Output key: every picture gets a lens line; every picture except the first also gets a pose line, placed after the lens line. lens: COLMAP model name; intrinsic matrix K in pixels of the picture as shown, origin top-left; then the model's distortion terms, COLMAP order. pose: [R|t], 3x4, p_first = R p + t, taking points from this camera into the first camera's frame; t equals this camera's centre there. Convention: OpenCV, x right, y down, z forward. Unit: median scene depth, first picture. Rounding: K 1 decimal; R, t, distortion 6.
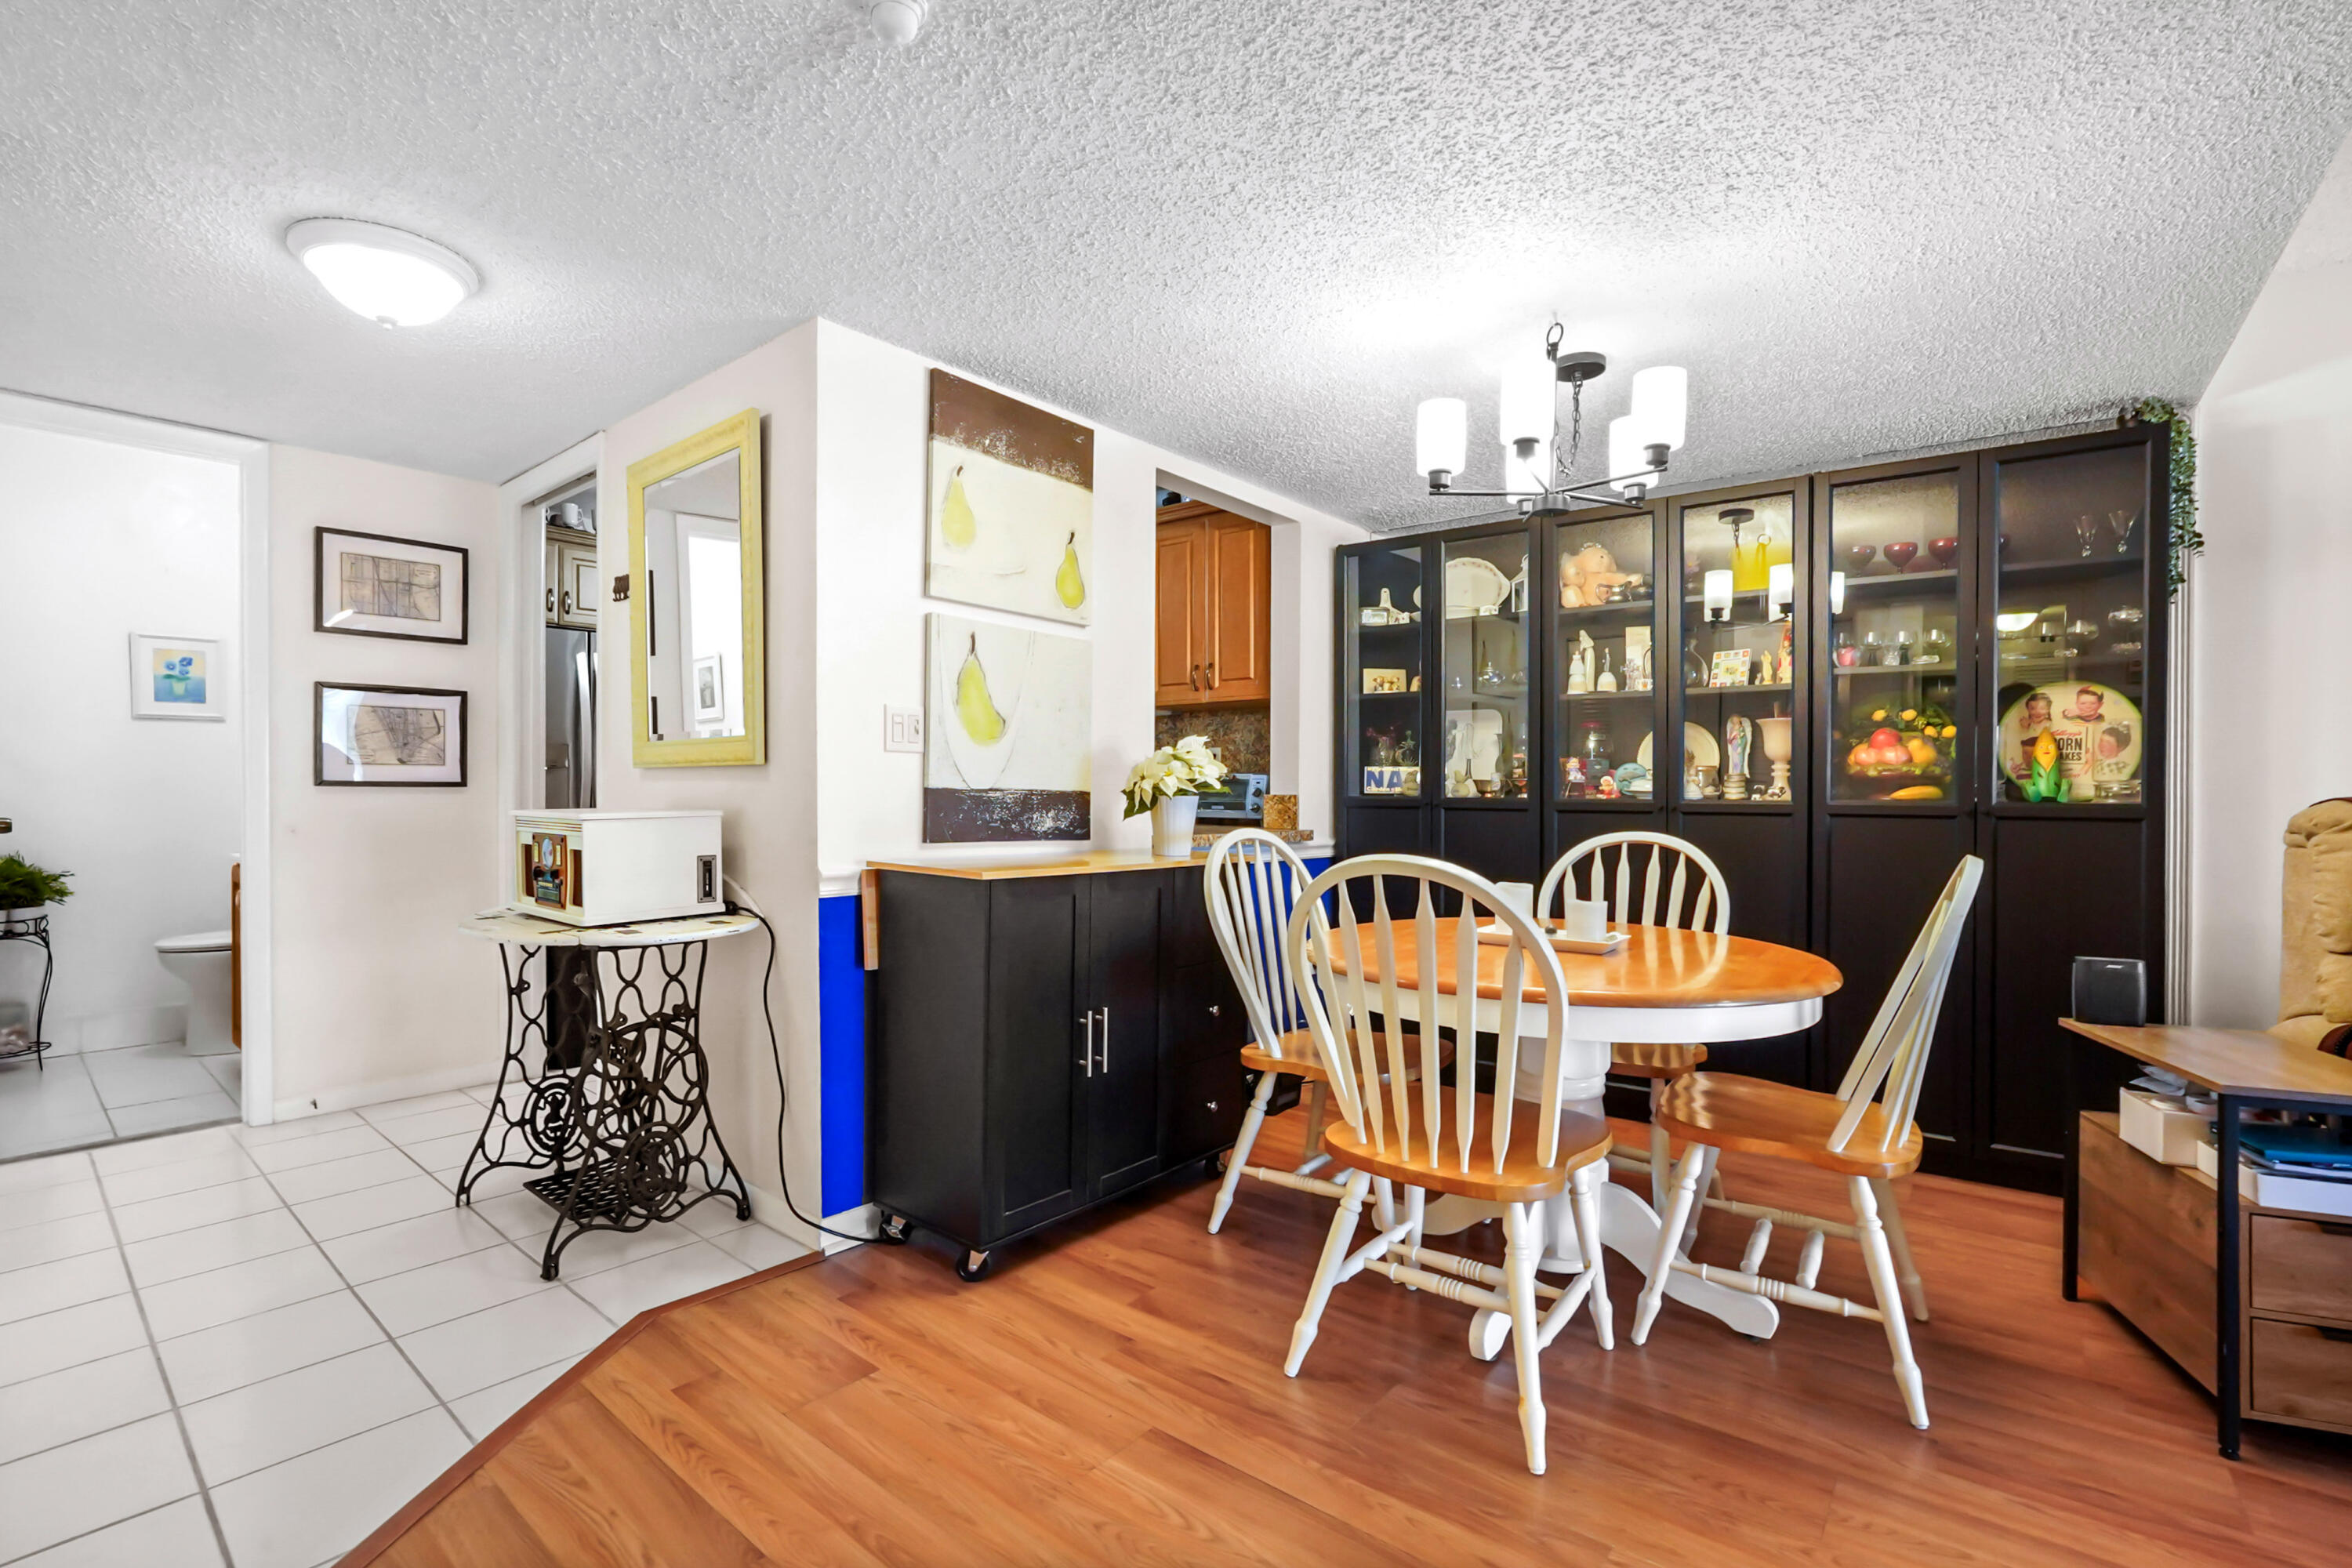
lens RADIAL K [[1028.7, 0, 1168.0], [0, 1028.7, 779.5], [0, 0, 1]] dist [-0.081099, 0.015820]
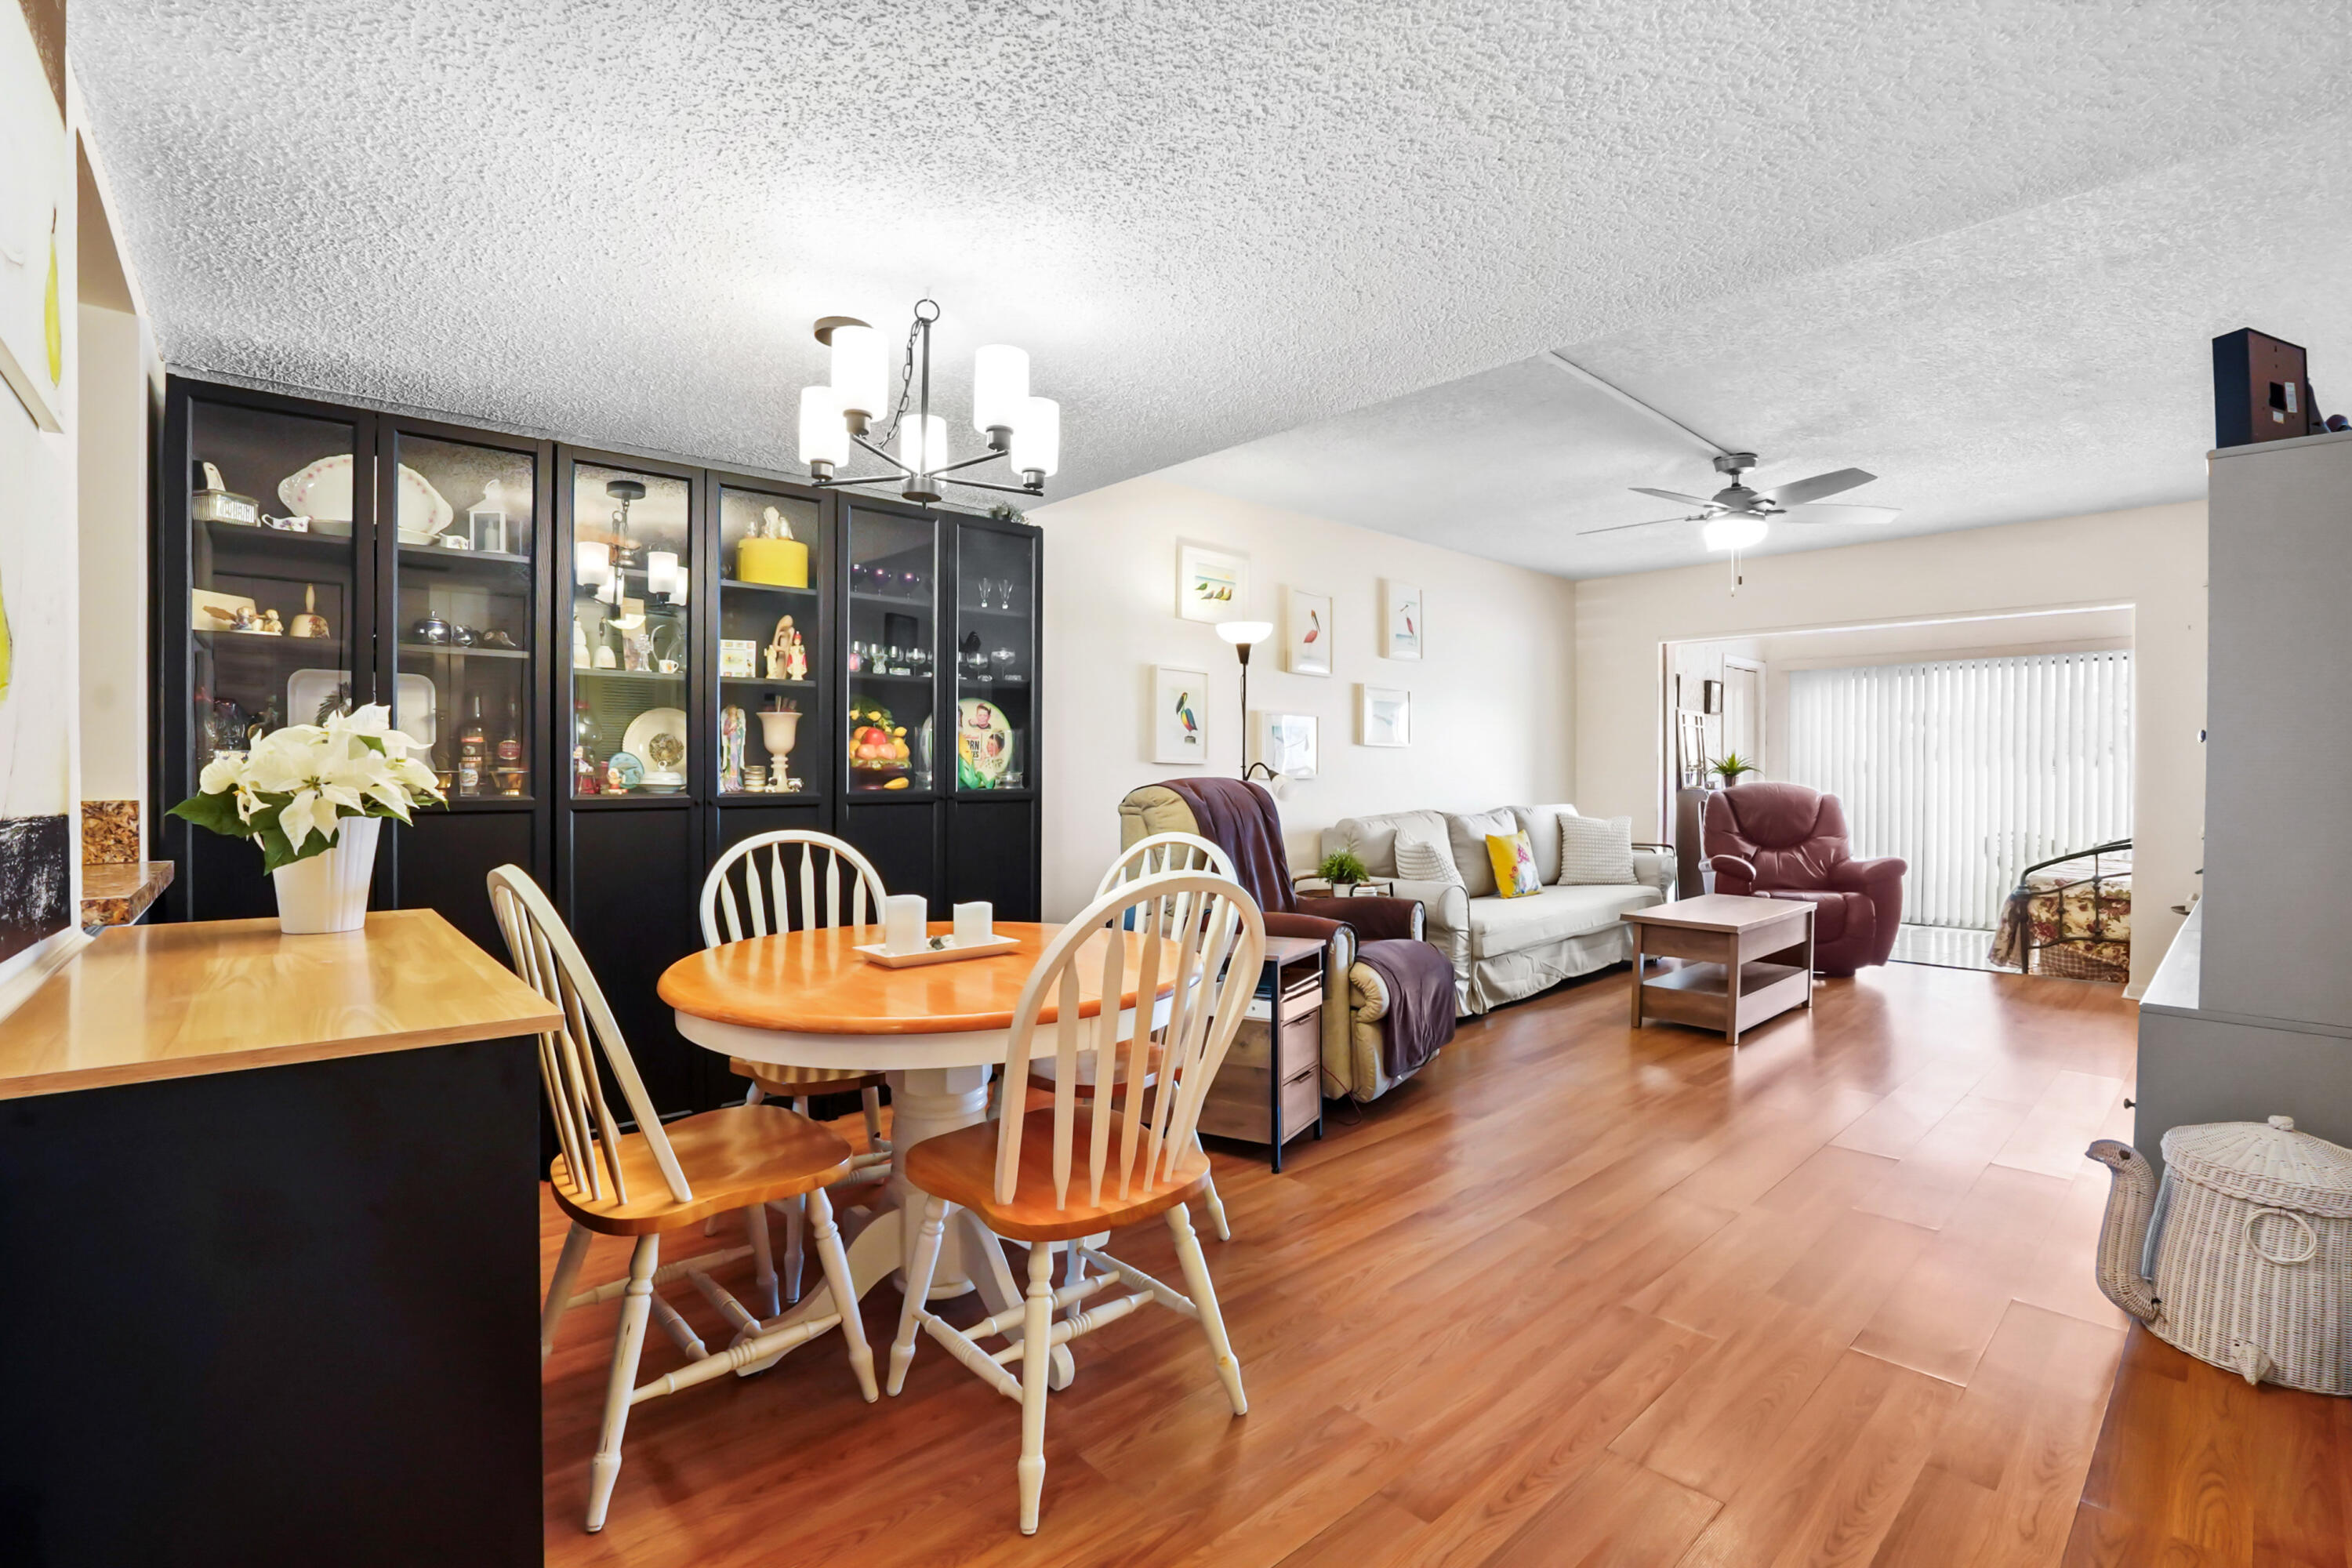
lens RADIAL K [[1028.7, 0, 1168.0], [0, 1028.7, 779.5], [0, 0, 1]] dist [-0.081099, 0.015820]
pose [[0.166173, -0.012980, 0.986011, -0.405756], [-0.009037, 0.999851, 0.014685, -0.012387], [-0.986055, -0.011351, 0.166031, 0.496844]]
